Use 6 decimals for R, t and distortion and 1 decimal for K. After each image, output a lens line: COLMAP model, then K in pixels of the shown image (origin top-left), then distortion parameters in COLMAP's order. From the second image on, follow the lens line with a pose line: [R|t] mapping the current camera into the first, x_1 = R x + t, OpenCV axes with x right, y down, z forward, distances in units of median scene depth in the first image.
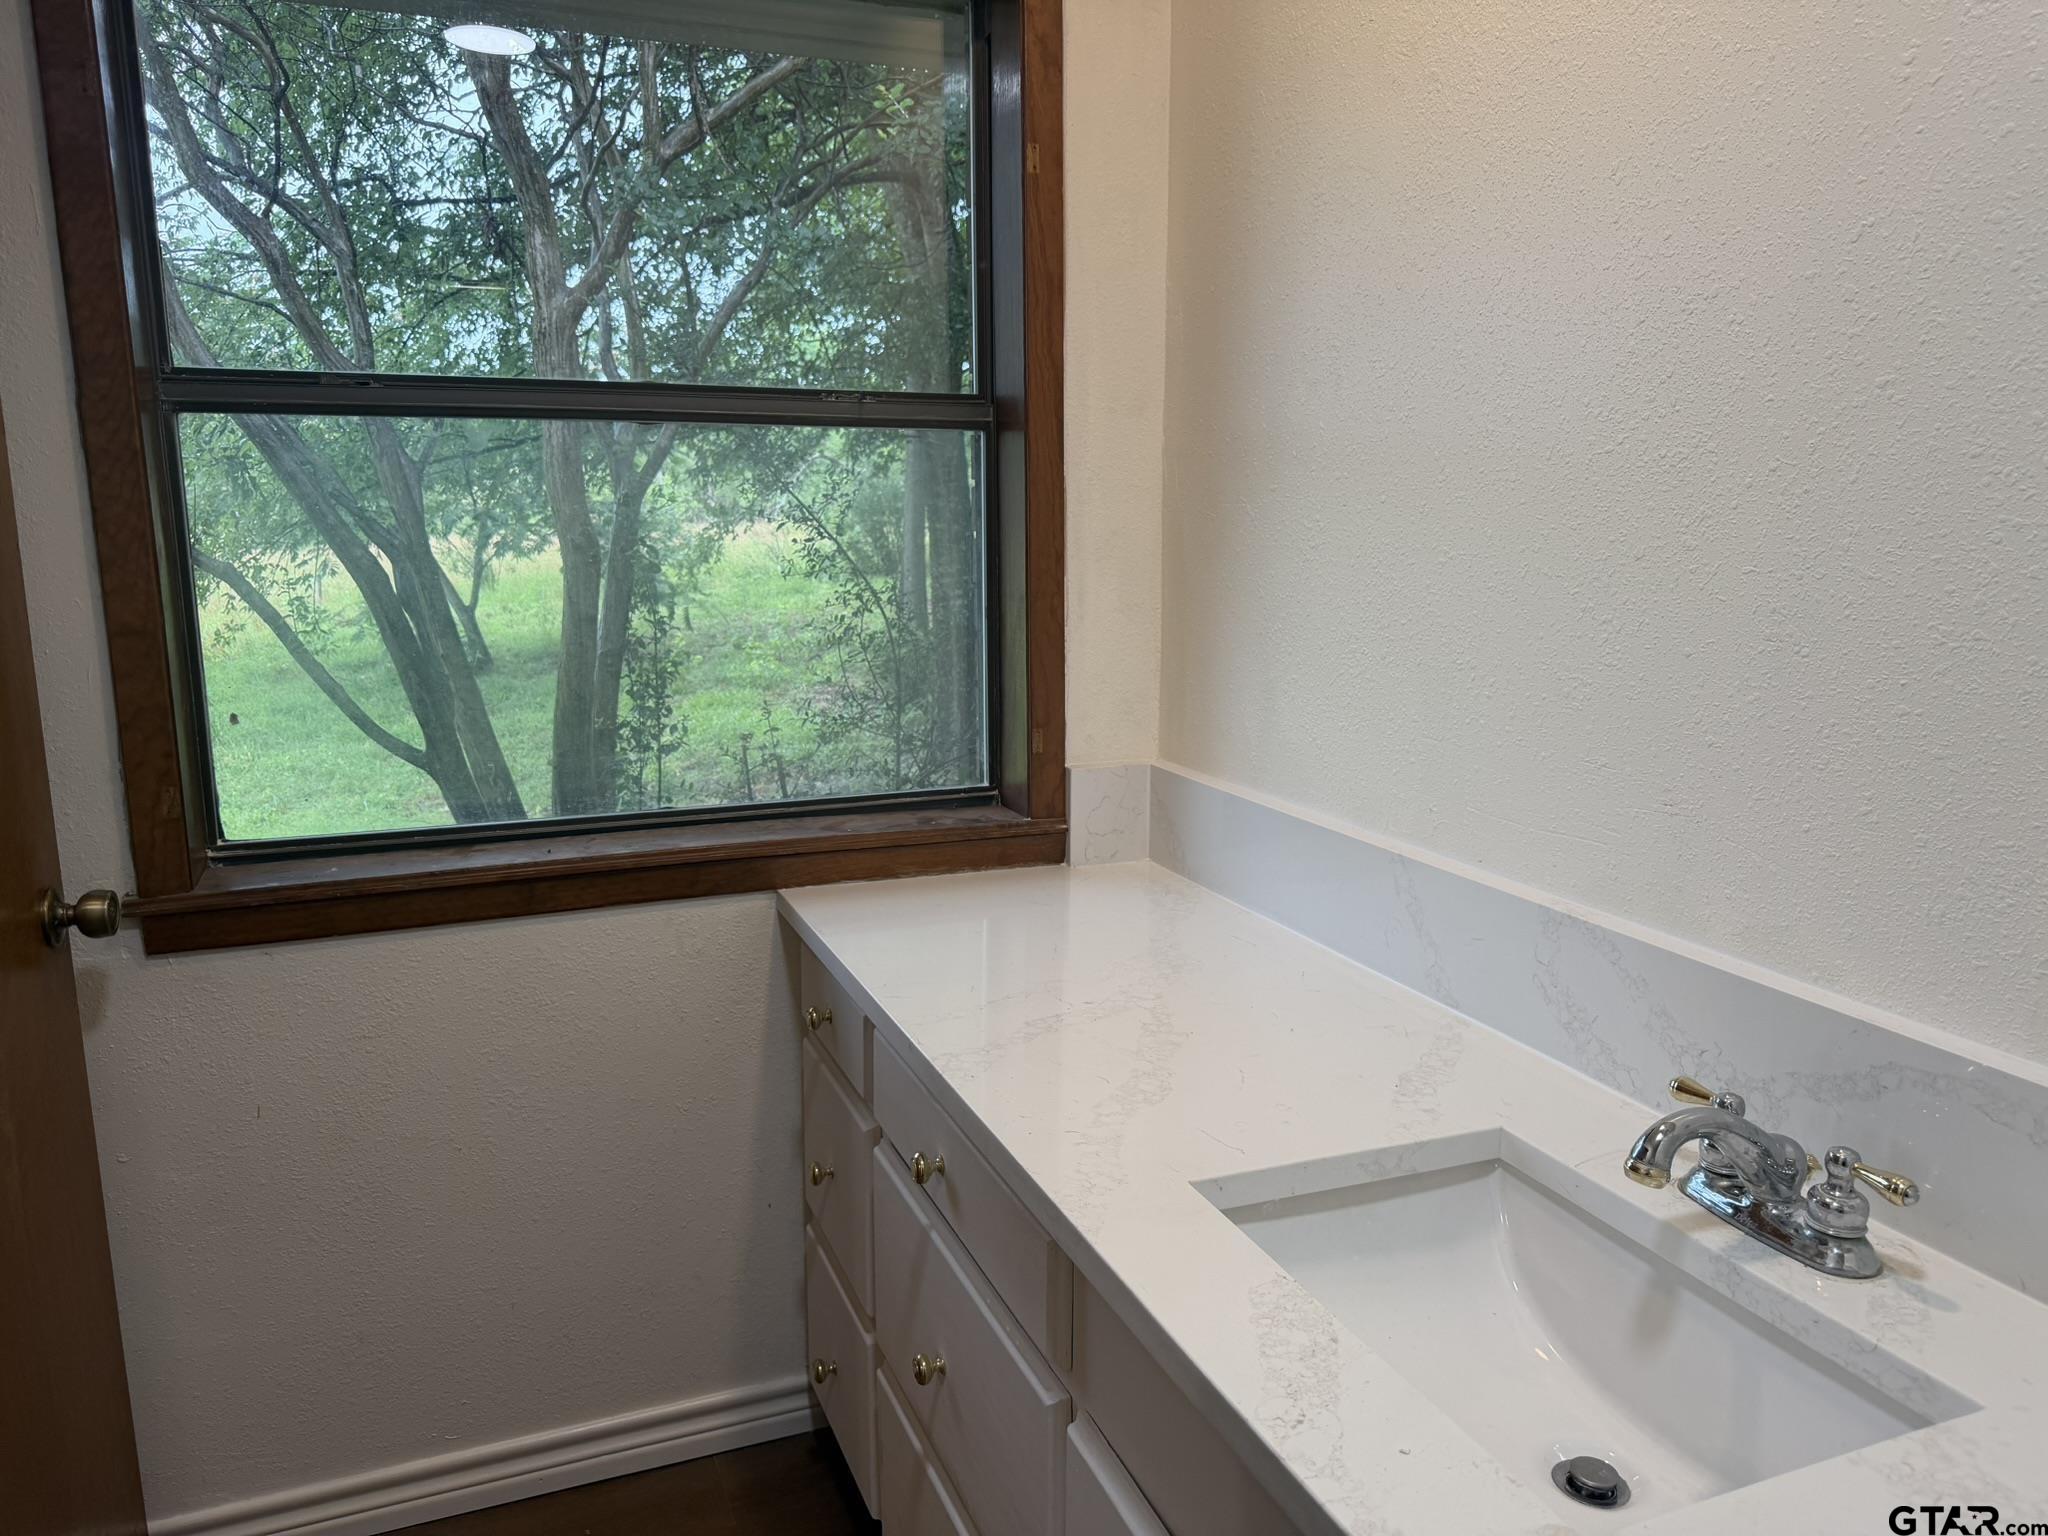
lens RADIAL K [[1455.2, 0, 1024.7], [0, 1455.2, 772.0], [0, 0, 1]] dist [-0.006018, -0.001548]
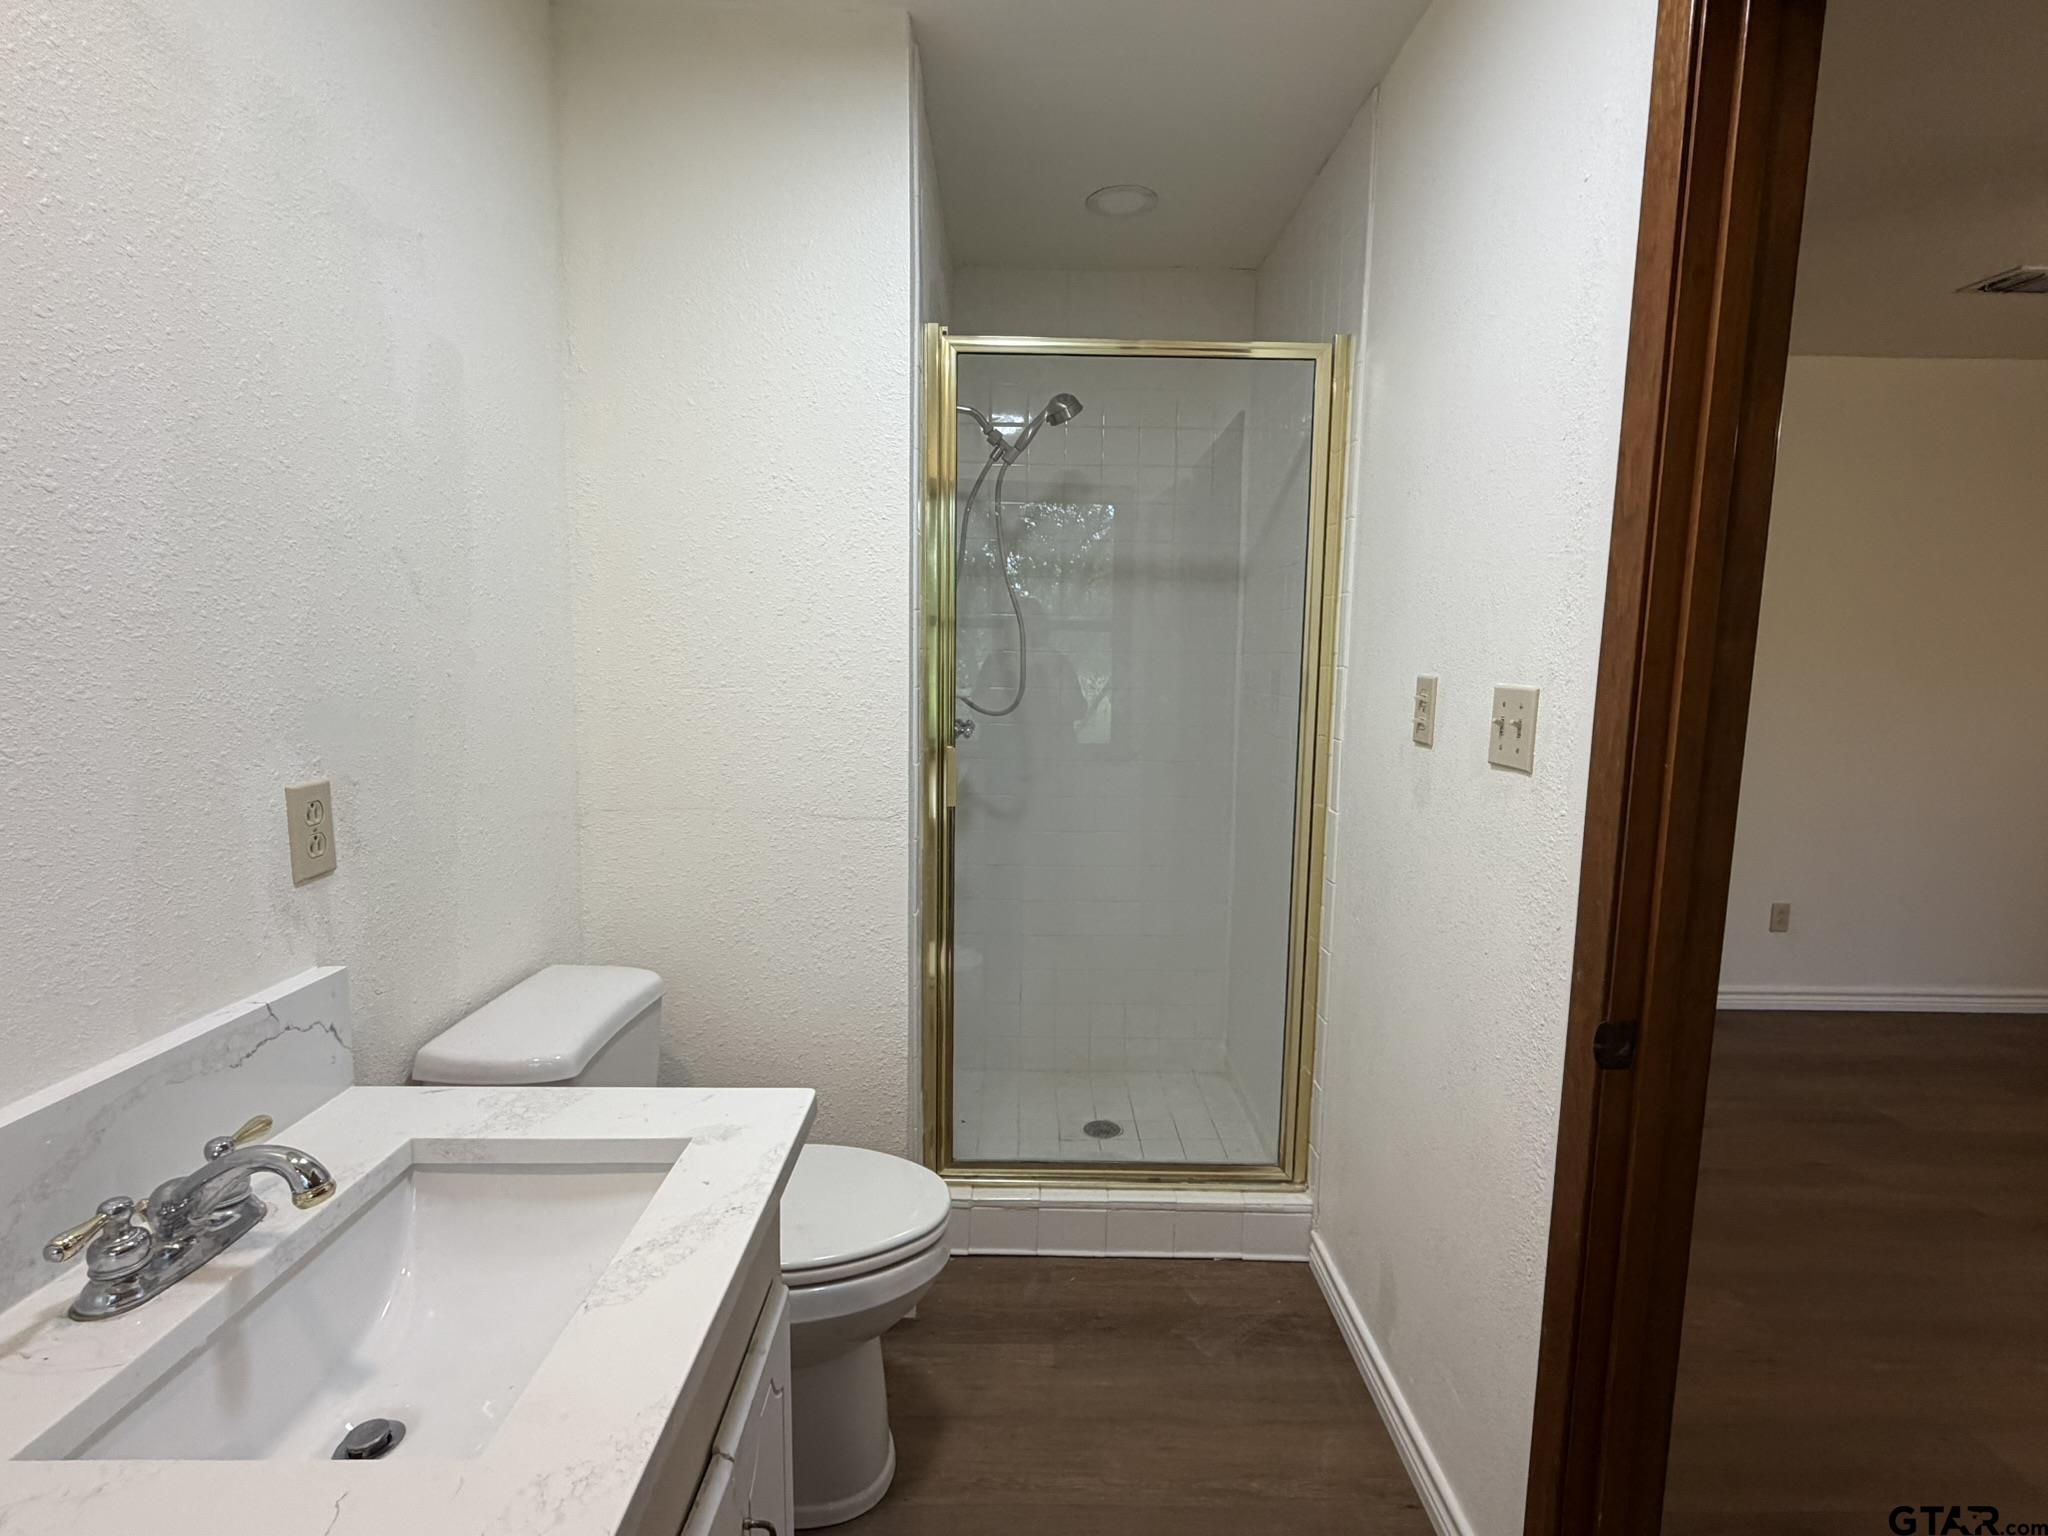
lens RADIAL K [[987.9, 0, 1022.4], [0, 987.9, 769.9], [0, 0, 1]] dist [0.002092, -0.001272]
pose [[-0.934201, -0.056535, 0.352240, -0.369893], [0.047505, 0.958856, 0.279890, -0.250538], [-0.353571, 0.278206, -0.893078, 1.339739]]
